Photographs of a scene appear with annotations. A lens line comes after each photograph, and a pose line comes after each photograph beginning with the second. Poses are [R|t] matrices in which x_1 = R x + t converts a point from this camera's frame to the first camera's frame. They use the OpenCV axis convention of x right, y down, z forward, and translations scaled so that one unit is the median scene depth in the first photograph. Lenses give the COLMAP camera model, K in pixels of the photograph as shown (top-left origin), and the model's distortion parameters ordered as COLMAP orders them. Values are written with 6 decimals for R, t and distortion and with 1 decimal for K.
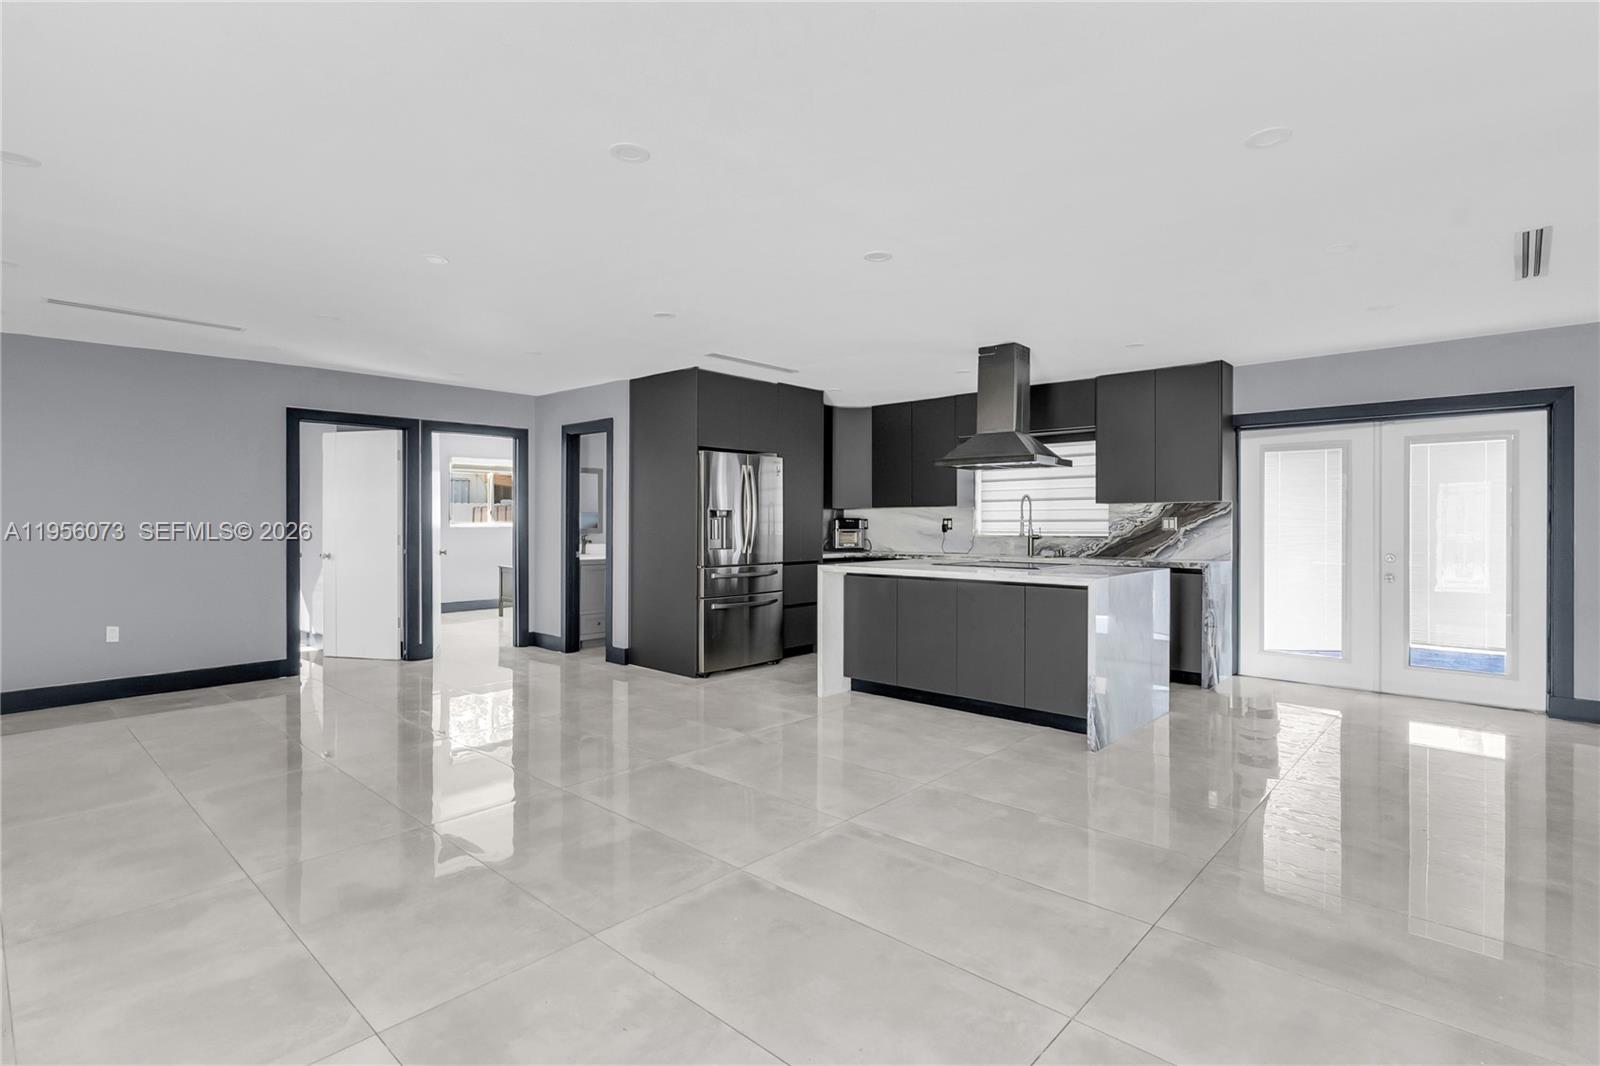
lens RADIAL K [[773.3, 0, 783.8], [0, 773.3, 527.5], [0, 0, 1]] dist [0.001236, -0.001708]
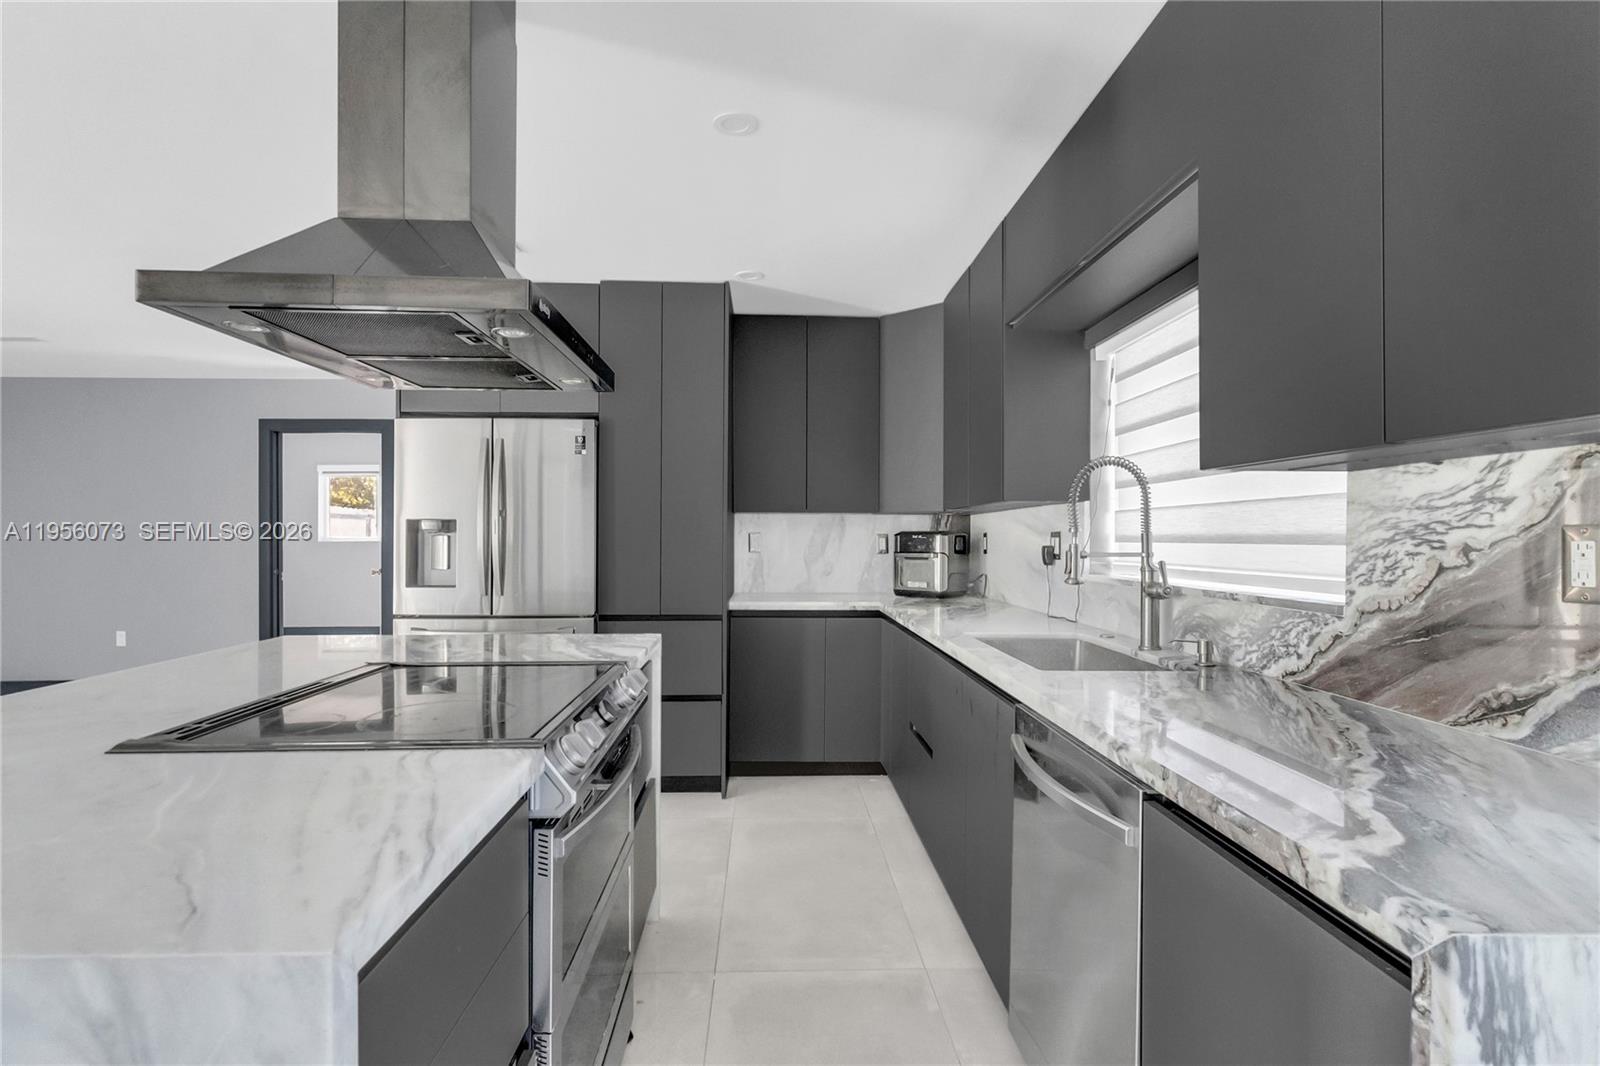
lens RADIAL K [[773.3, 0, 791.6], [0, 773.3, 529.1], [0, 0, 1]] dist [0.001236, -0.001708]
pose [[0.704924, -0.004681, -0.709267, 0.475498], [-0.005074, 0.999919, -0.011643, -0.009055], [0.709265, 0.011806, 0.704844, 0.722554]]
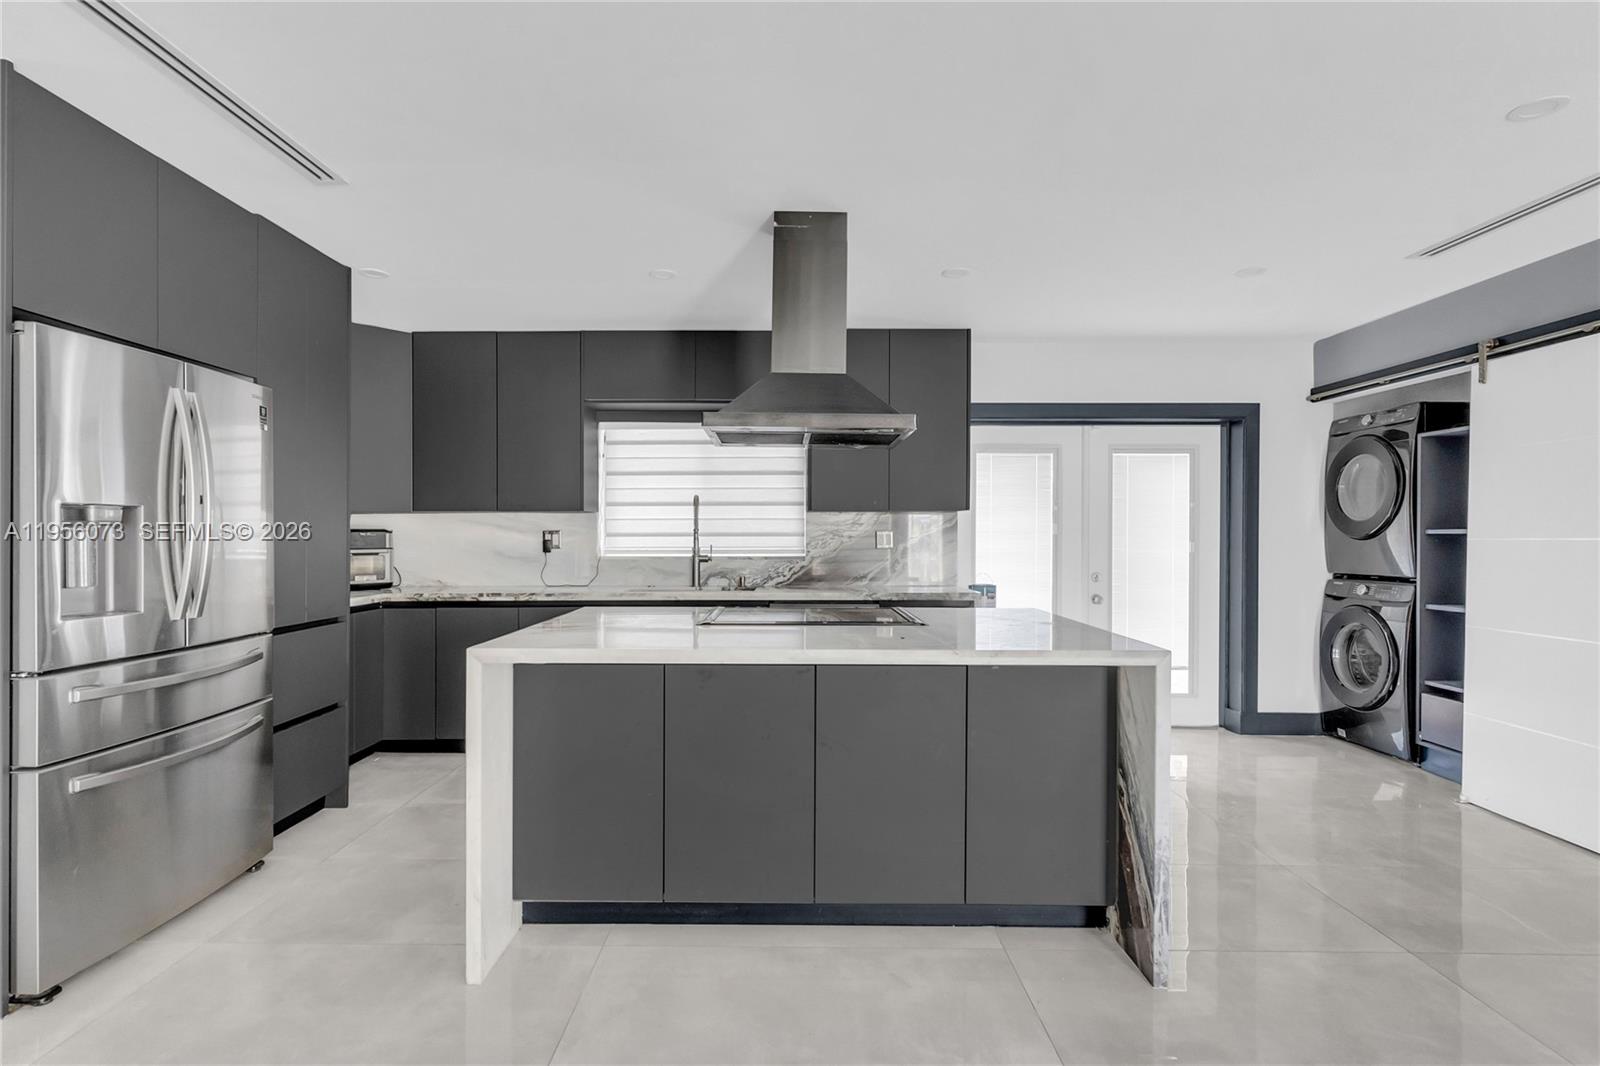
lens RADIAL K [[773.3, 0, 790.3], [0, 773.3, 542.4], [0, 0, 1]] dist [0.001236, -0.001708]
pose [[0.735722, -0.005464, 0.677262, -0.081544], [0.001642, 0.999979, 0.006284, -0.006774], [-0.677282, -0.003511, 0.735715, 0.485546]]
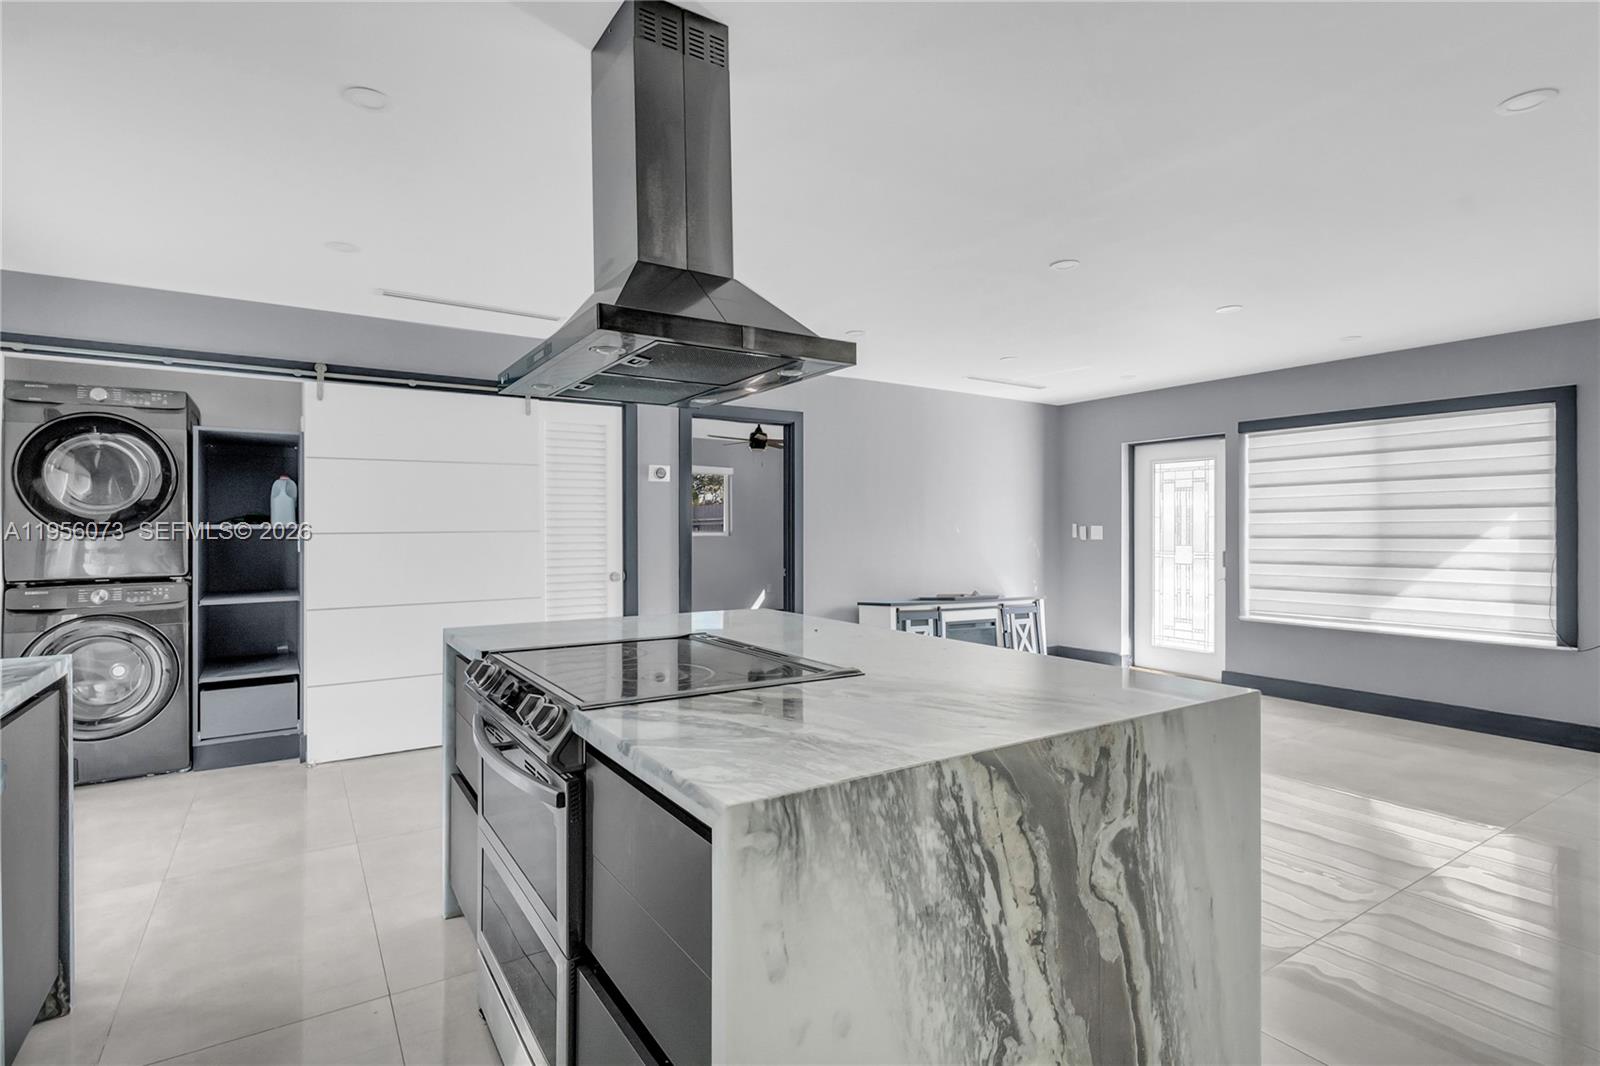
lens RADIAL K [[773.3, 0, 794.8], [0, 773.3, 527.7], [0, 0, 1]] dist [0.001236, -0.001708]
pose [[-0.968304, 0.004057, 0.249740, 0.115119], [0.005061, 0.999981, 0.003377, -0.010219], [-0.249722, 0.004534, -0.968307, 1.071539]]
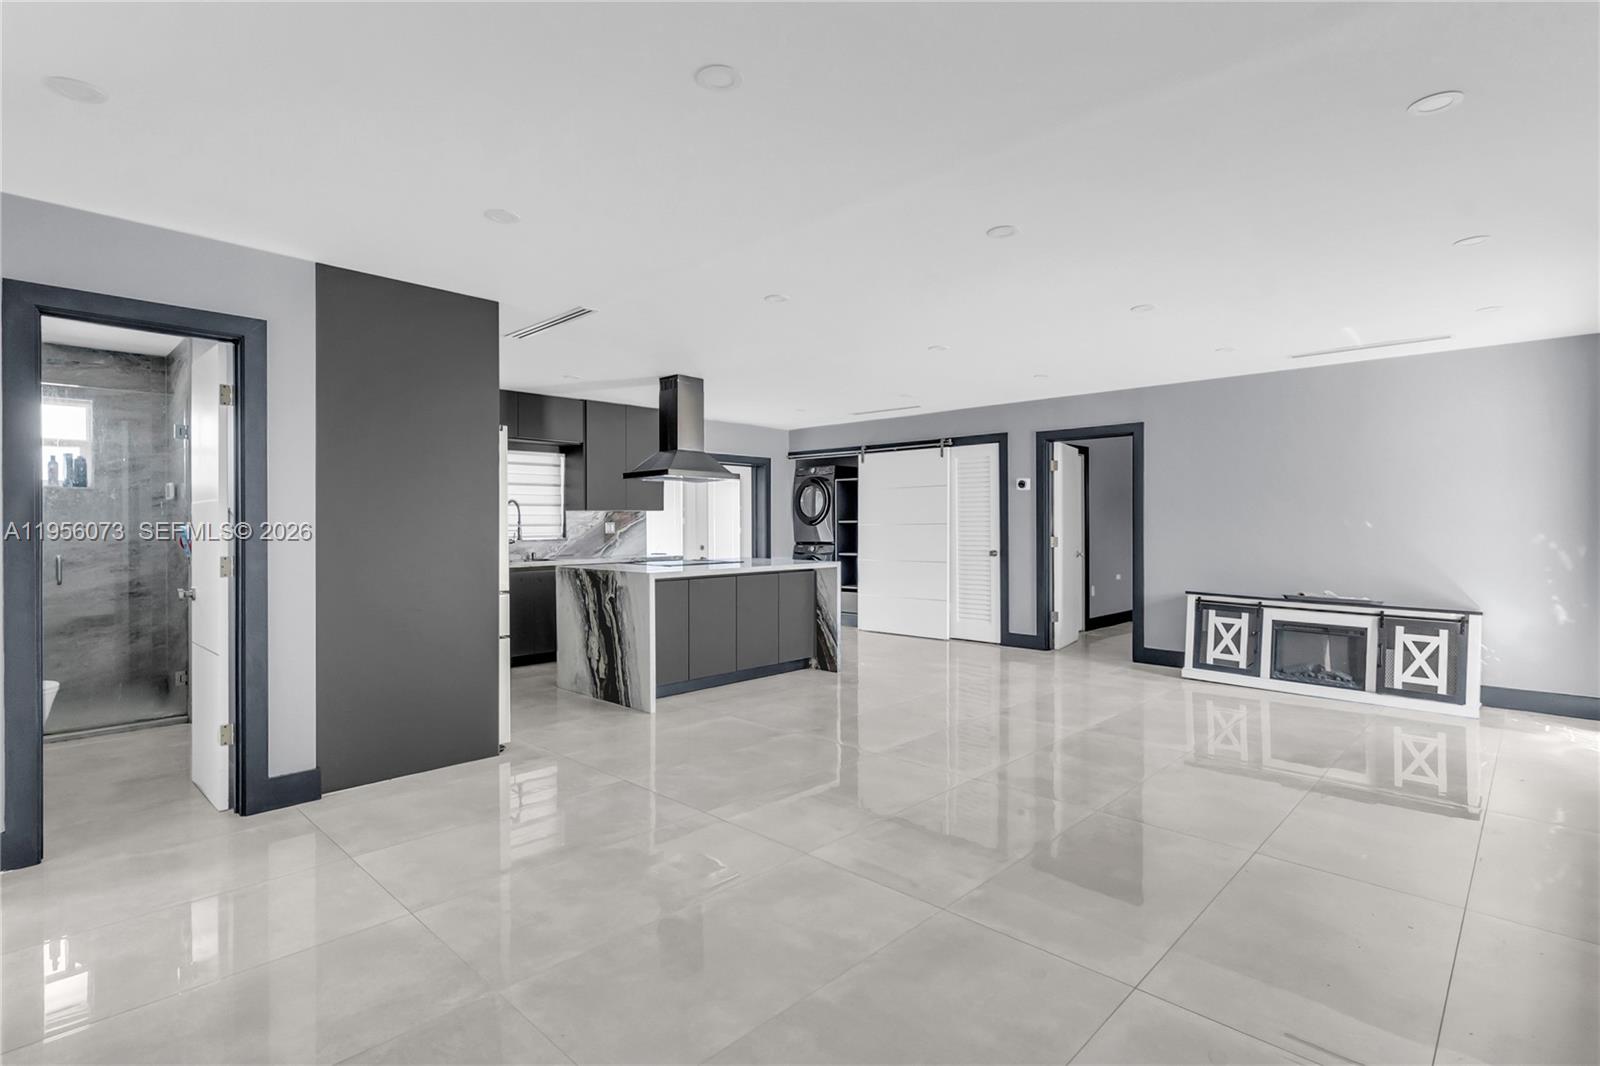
lens RADIAL K [[773.3, 0, 799.2], [0, 773.3, 527.7], [0, 0, 1]] dist [0.001236, -0.001708]
pose [[0.010550, -0.005159, 0.999931, -0.724870], [0.009522, 0.999942, 0.005059, -0.007799], [-0.999899, 0.009468, 0.010599, 0.656154]]
